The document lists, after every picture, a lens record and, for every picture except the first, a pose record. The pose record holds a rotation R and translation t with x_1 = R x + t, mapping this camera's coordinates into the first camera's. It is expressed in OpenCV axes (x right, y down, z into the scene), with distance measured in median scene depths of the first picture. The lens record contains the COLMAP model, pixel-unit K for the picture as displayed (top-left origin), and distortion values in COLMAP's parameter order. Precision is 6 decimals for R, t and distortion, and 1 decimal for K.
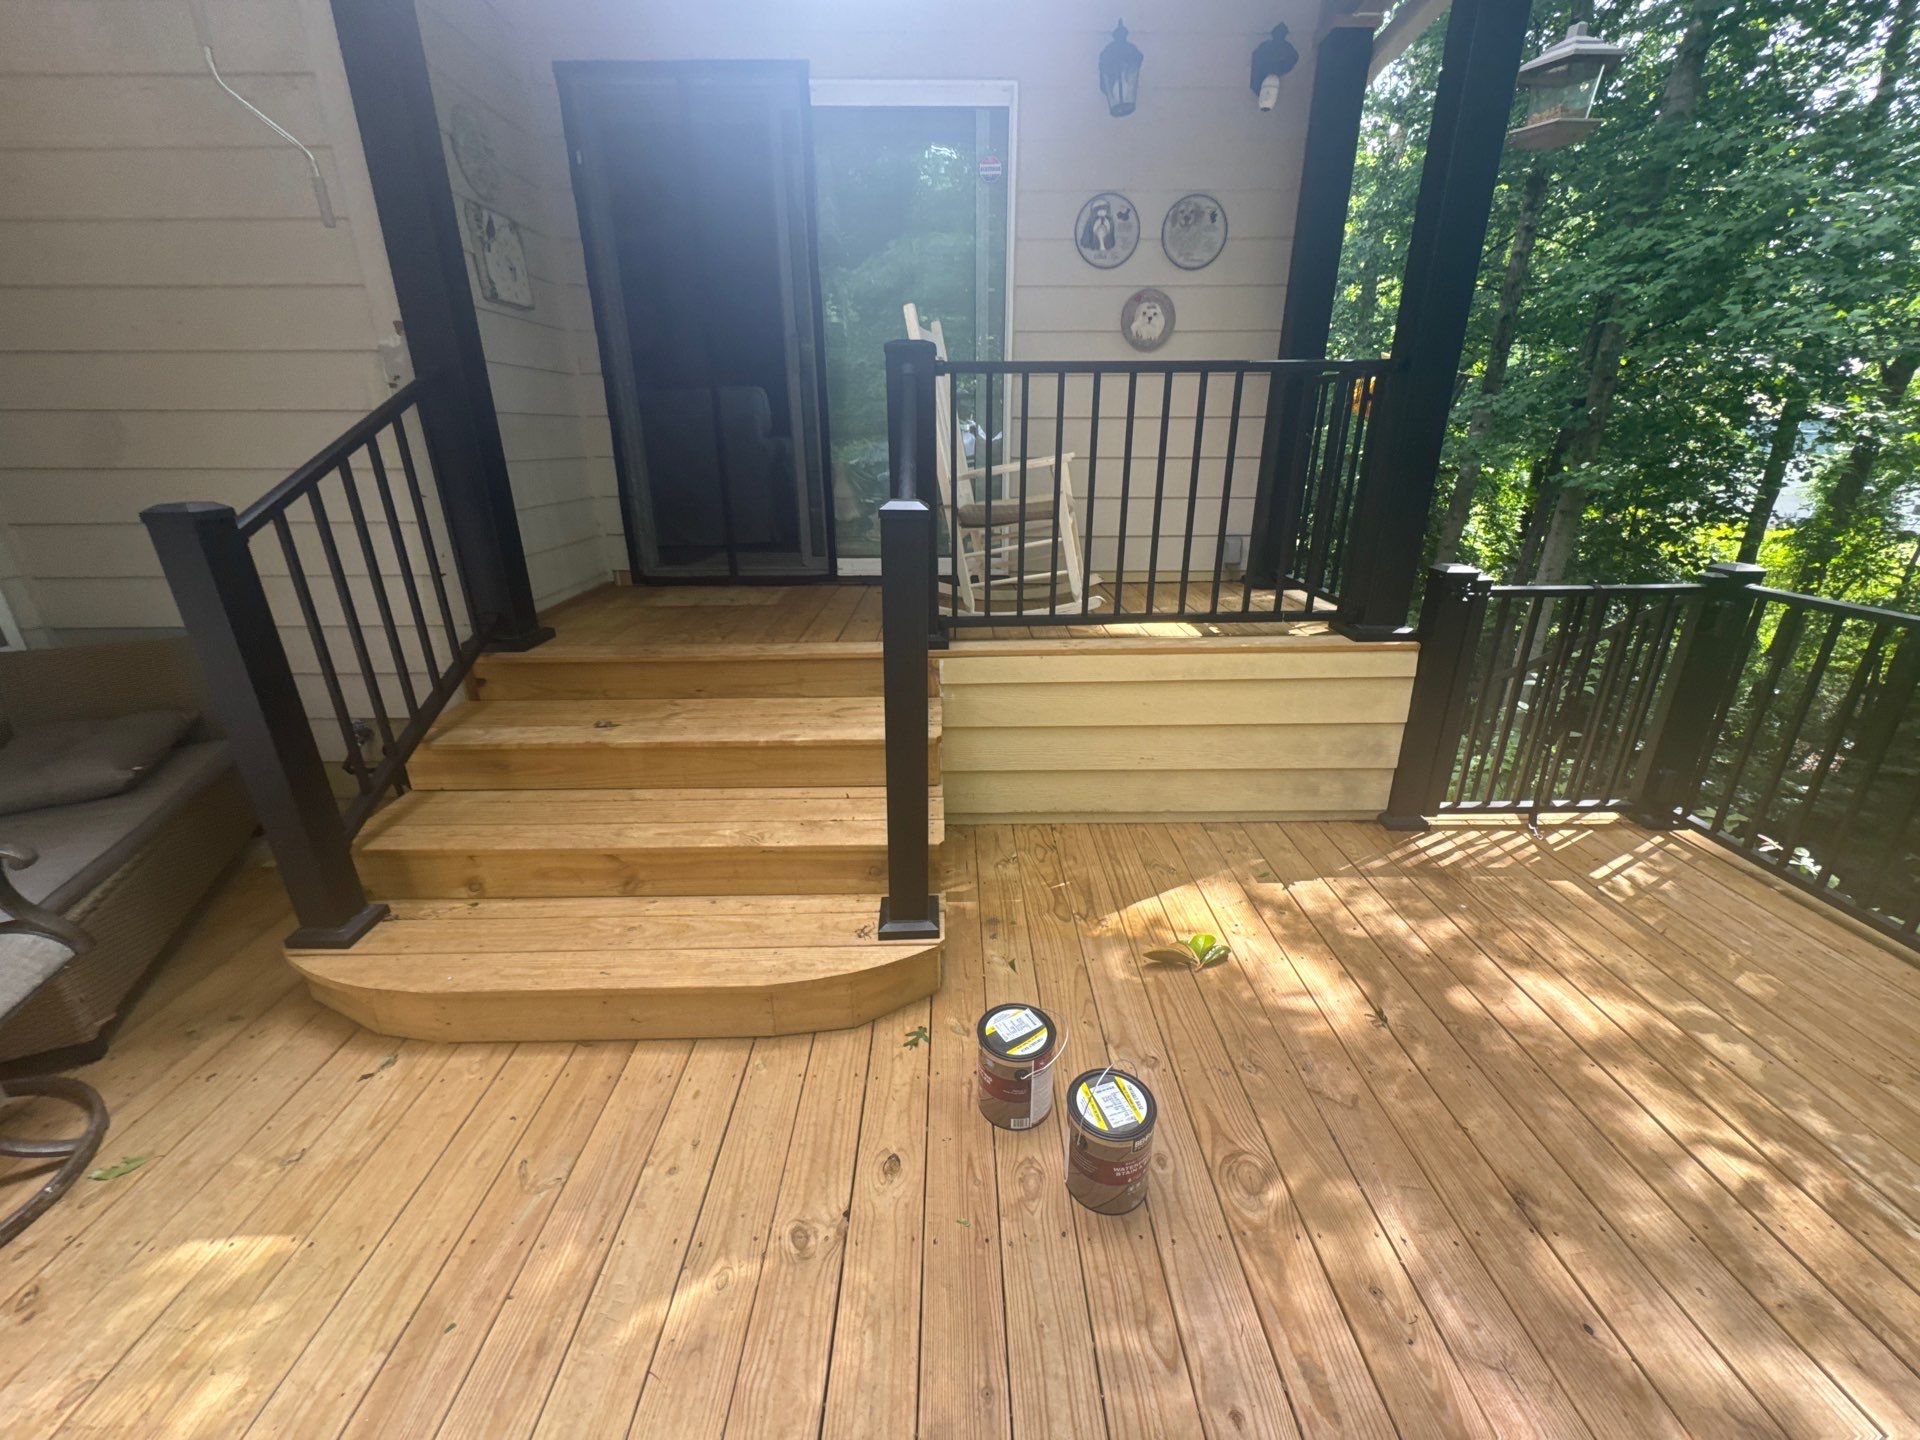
lens RADIAL K [[767.7, 0, 960.0], [0, 767.7, 720.0], [0, 0, 1]] dist [-0.001486, -0.000221]
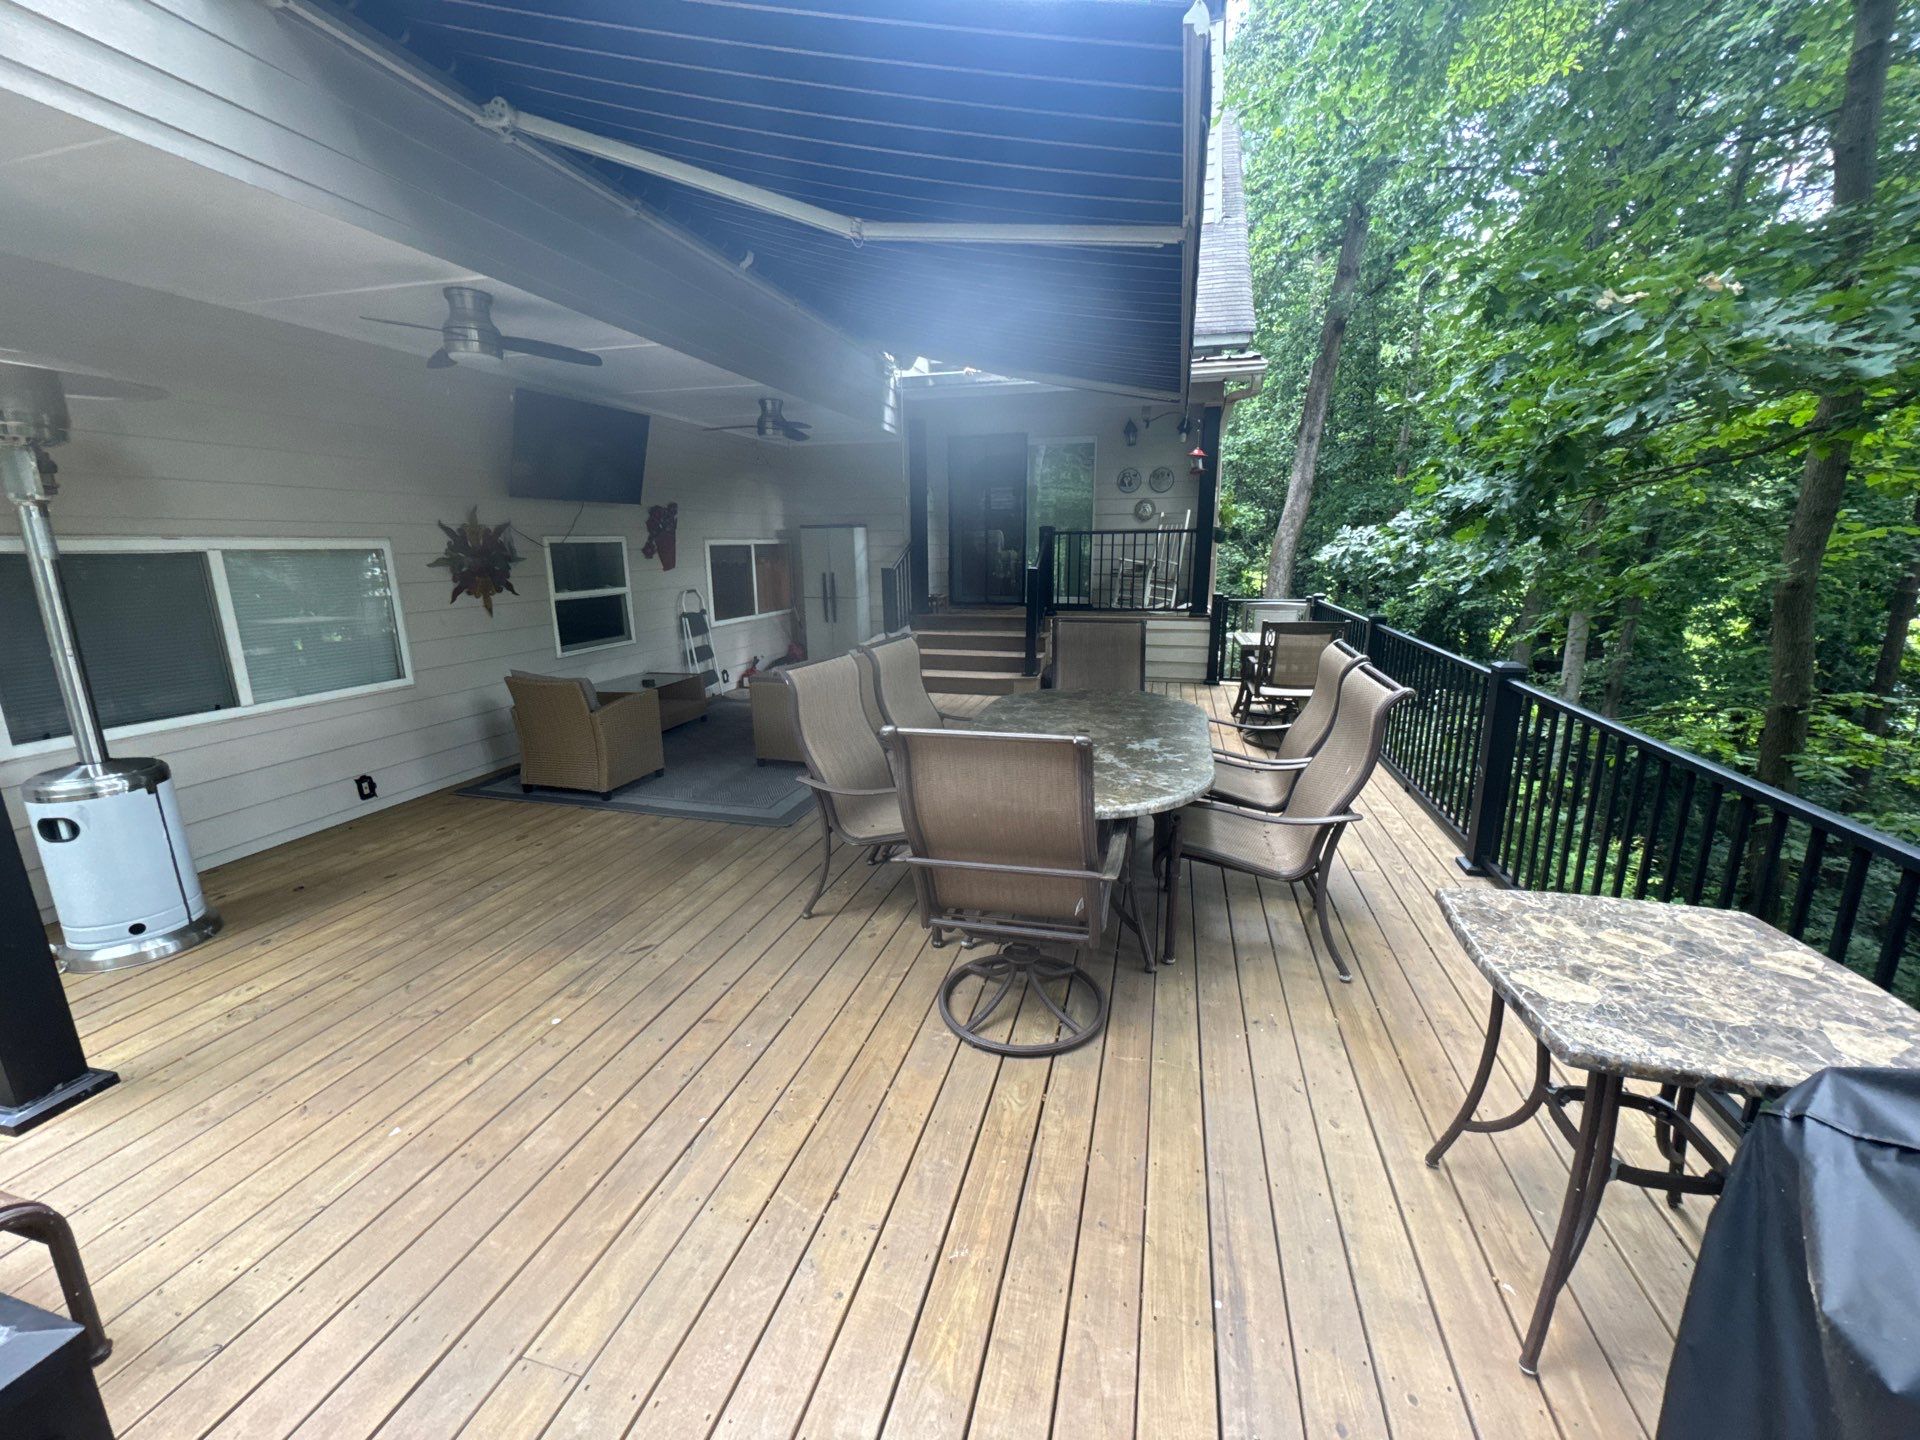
lens RADIAL K [[770.7, 0, 953.0], [0, 770.7, 721.4], [0, 0, 1]] dist [0.001754, -0.001234]
pose [[0.958995, 0.055883, -0.277859, 0.468724], [-0.093709, 0.987751, -0.124768, 0.725106], [0.267483, 0.145690, 0.952485, -1.959307]]
